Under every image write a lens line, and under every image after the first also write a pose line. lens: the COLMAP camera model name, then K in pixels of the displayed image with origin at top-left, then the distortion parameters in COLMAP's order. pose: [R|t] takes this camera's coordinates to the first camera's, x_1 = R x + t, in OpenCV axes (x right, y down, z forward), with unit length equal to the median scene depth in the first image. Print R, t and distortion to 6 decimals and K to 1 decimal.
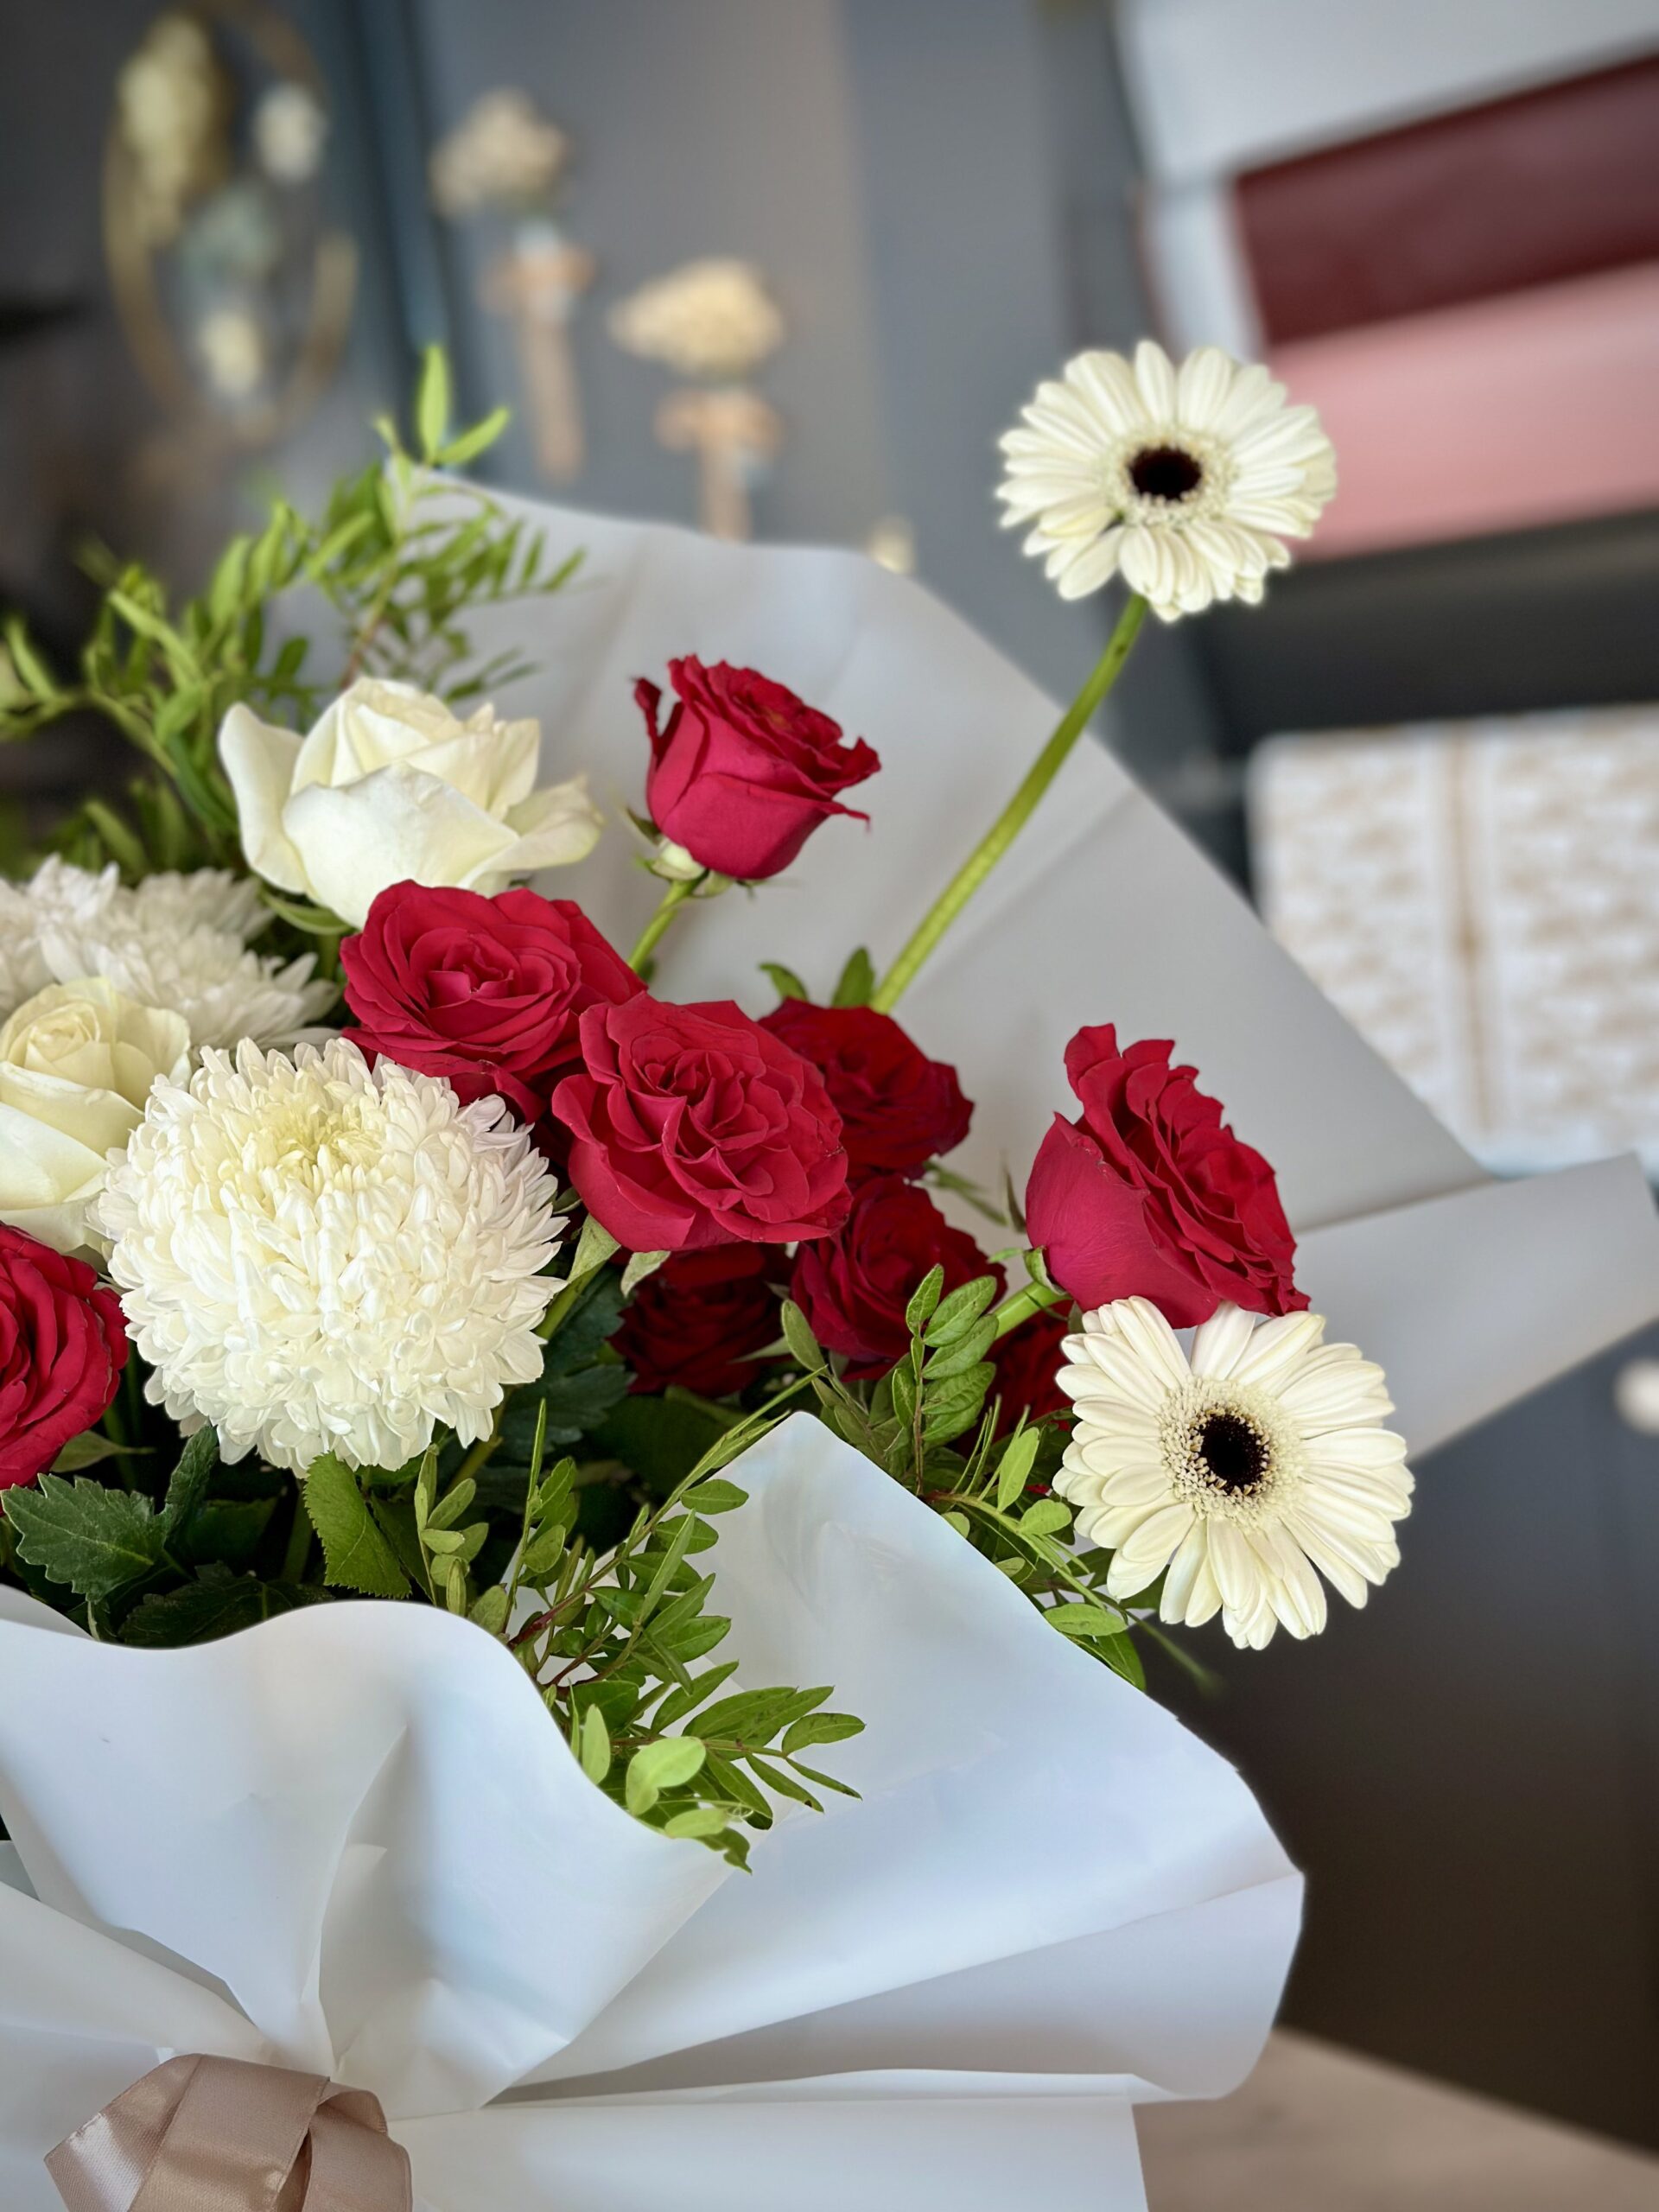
lens RADIAL K [[3094.8, 0, 814.9], [0, 3094.8, 1118.6], [0, 0, 1]] dist [0.120478, 0.000000]
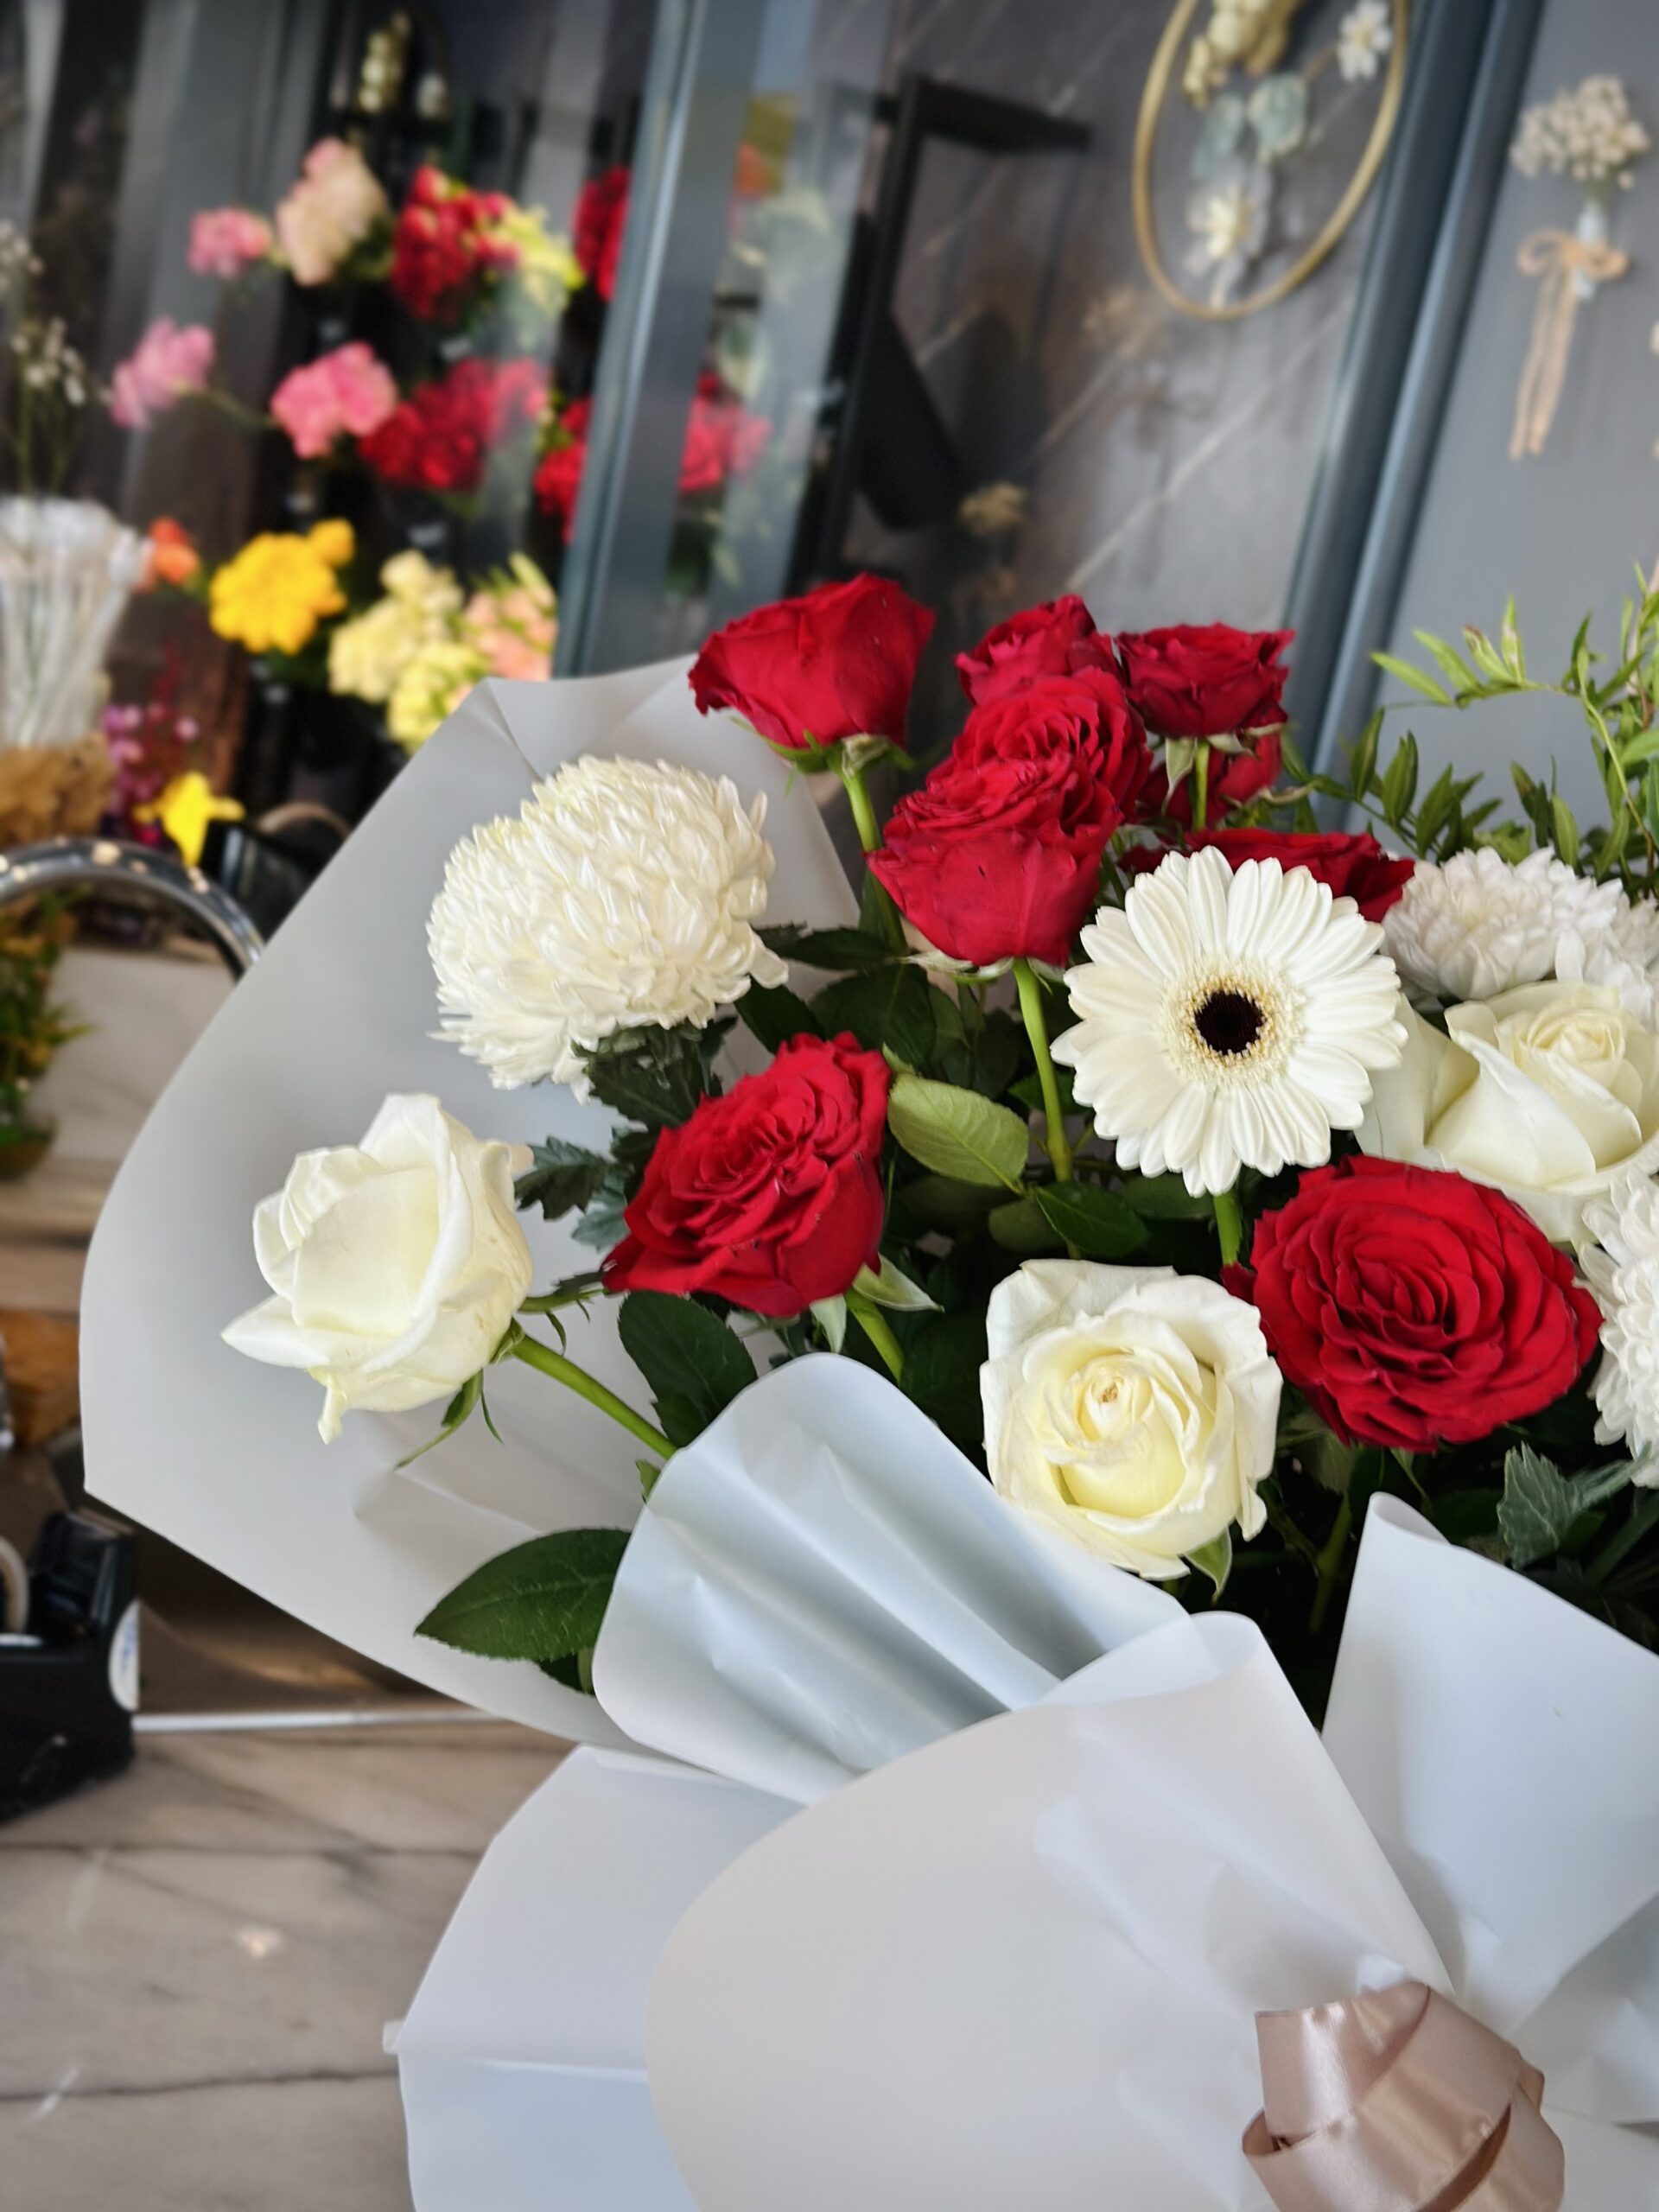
lens RADIAL K [[3094.8, 0, 827.9], [0, 3094.8, 1116.0], [0, 0, 1]] dist [0.120478, 0.000000]
pose [[0.926410, 0.348911, -0.141511, -0.320886], [-0.343507, 0.937116, 0.061771, 0.021361], [0.154165, -0.008615, 0.988008, -0.088134]]
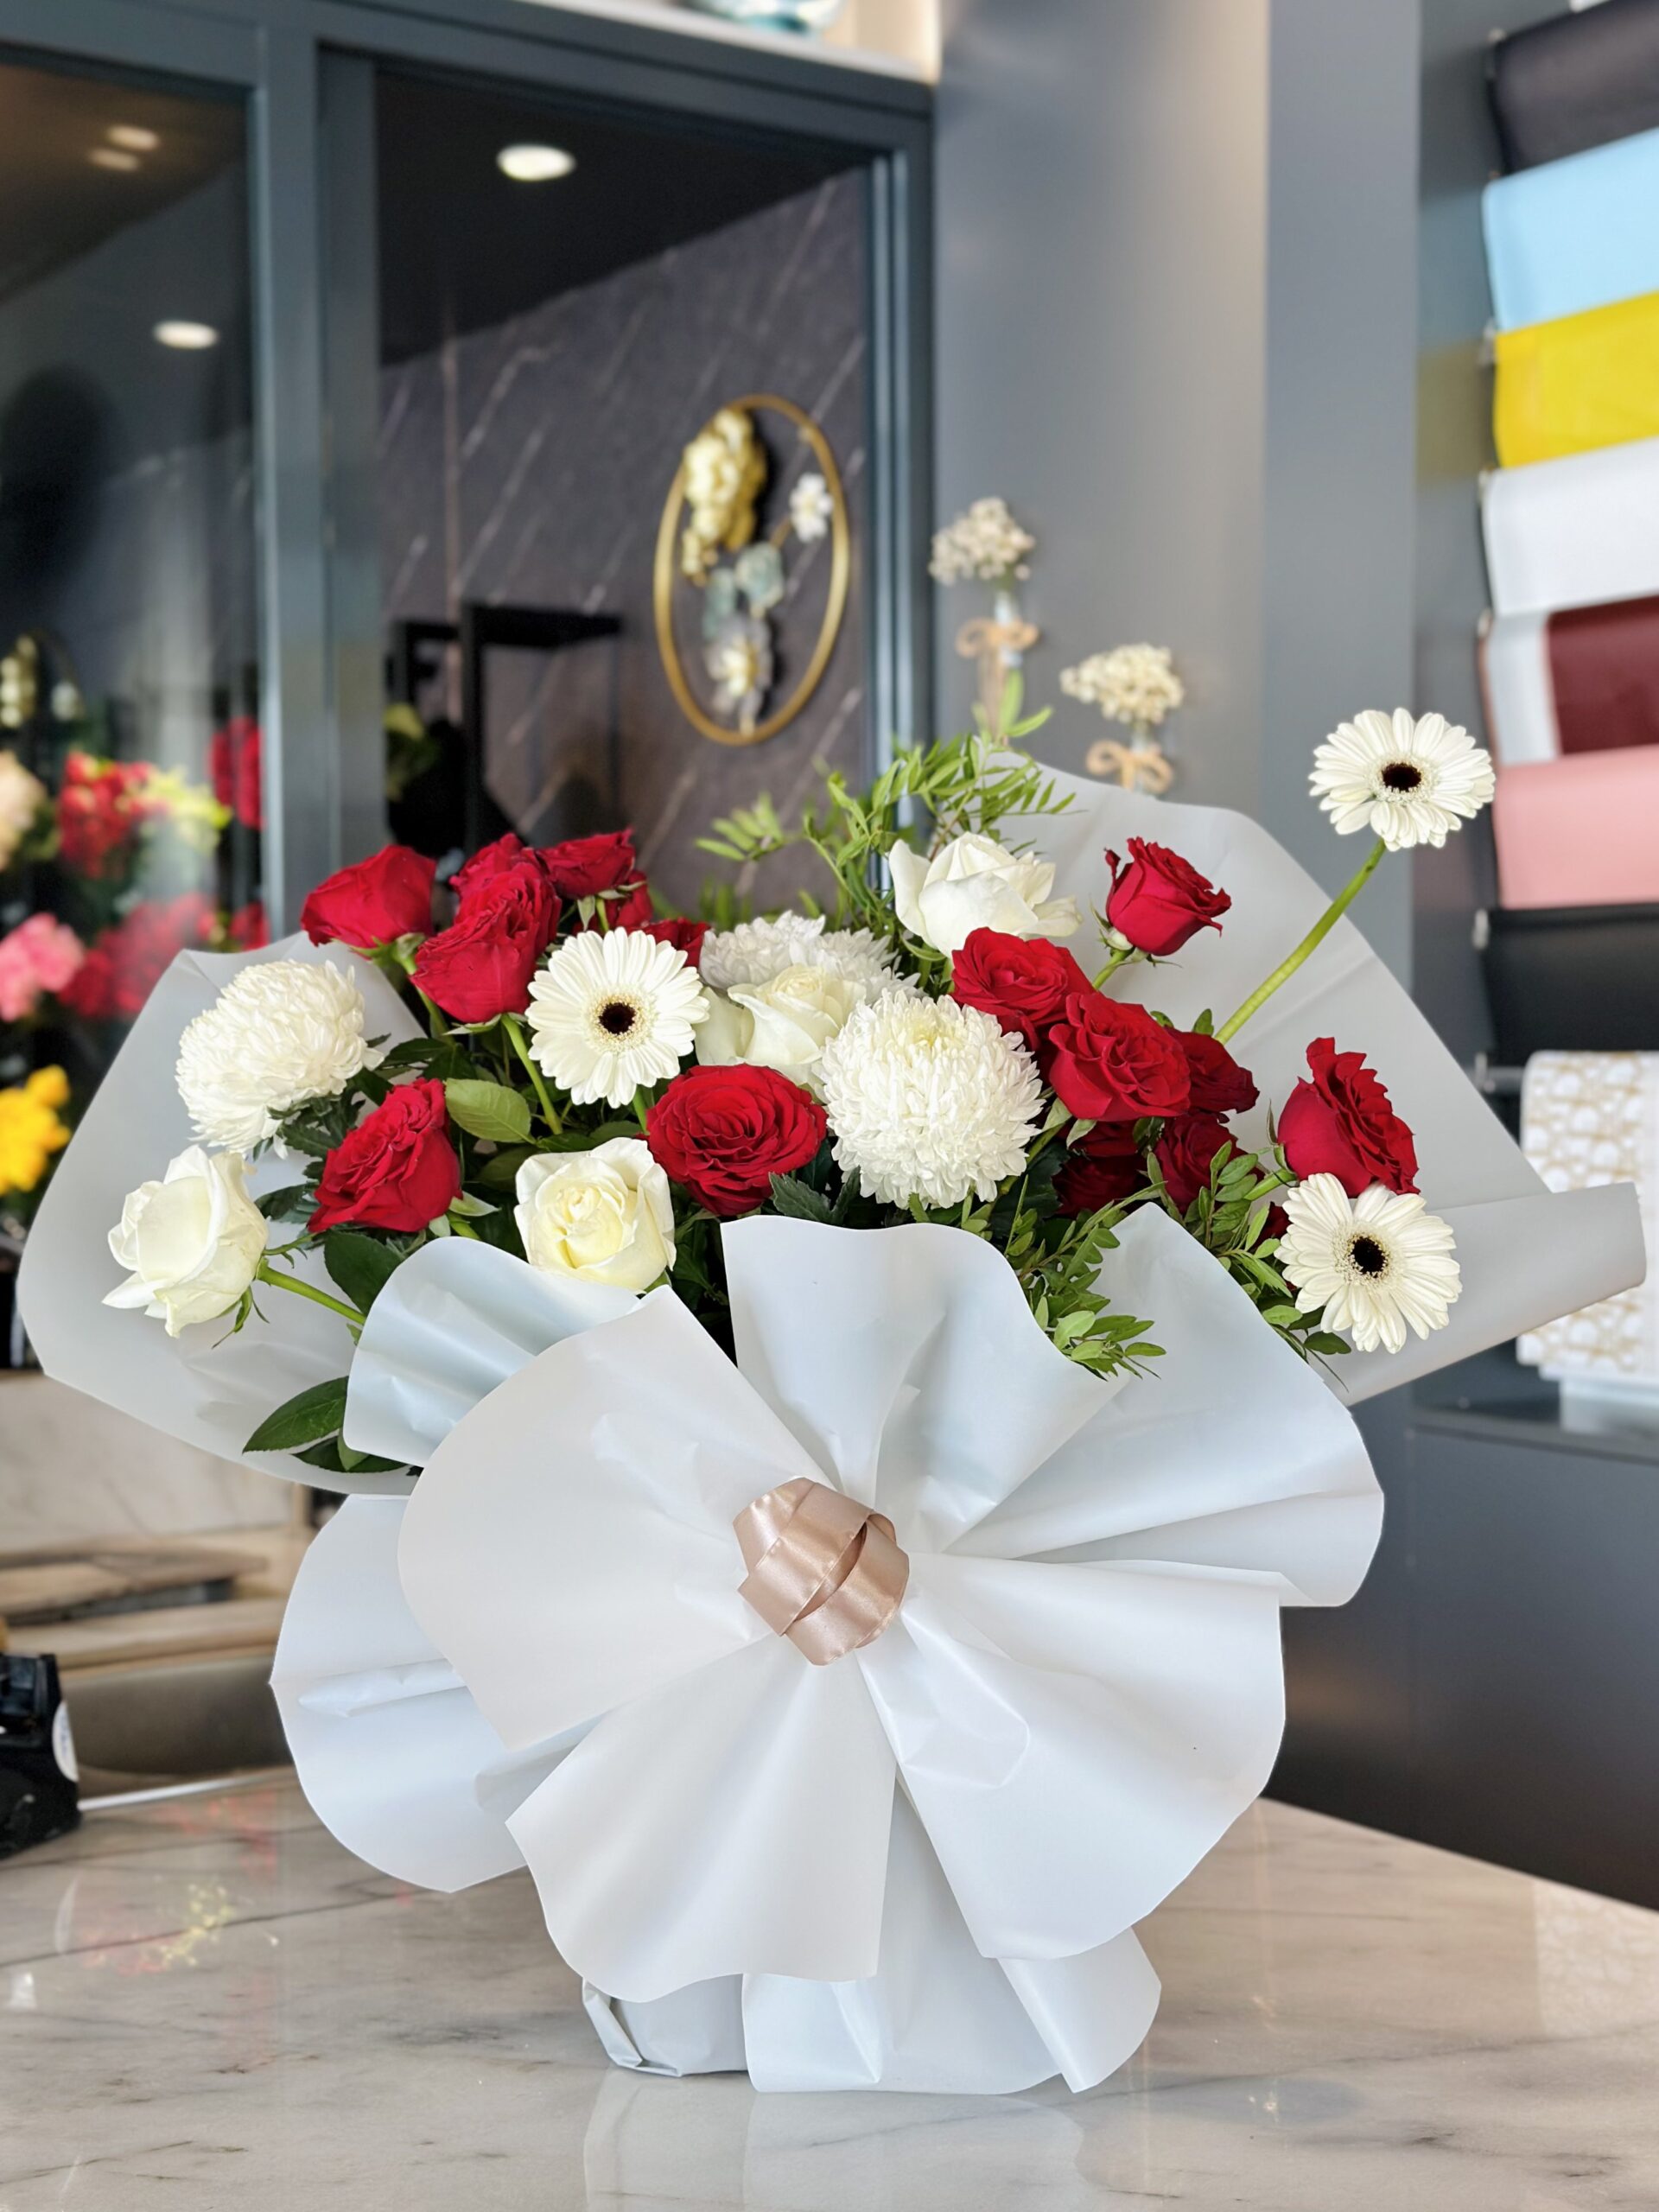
lens RADIAL K [[3094.8, 0, 822.6], [0, 3094.8, 1095.8], [0, 0, 1]] dist [0.120478, 0.000000]
pose [[0.986526, 0.123279, -0.107558, -0.007261], [-0.135057, 0.984699, -0.110123, 0.258549], [0.092336, 0.123165, 0.988081, -0.945047]]
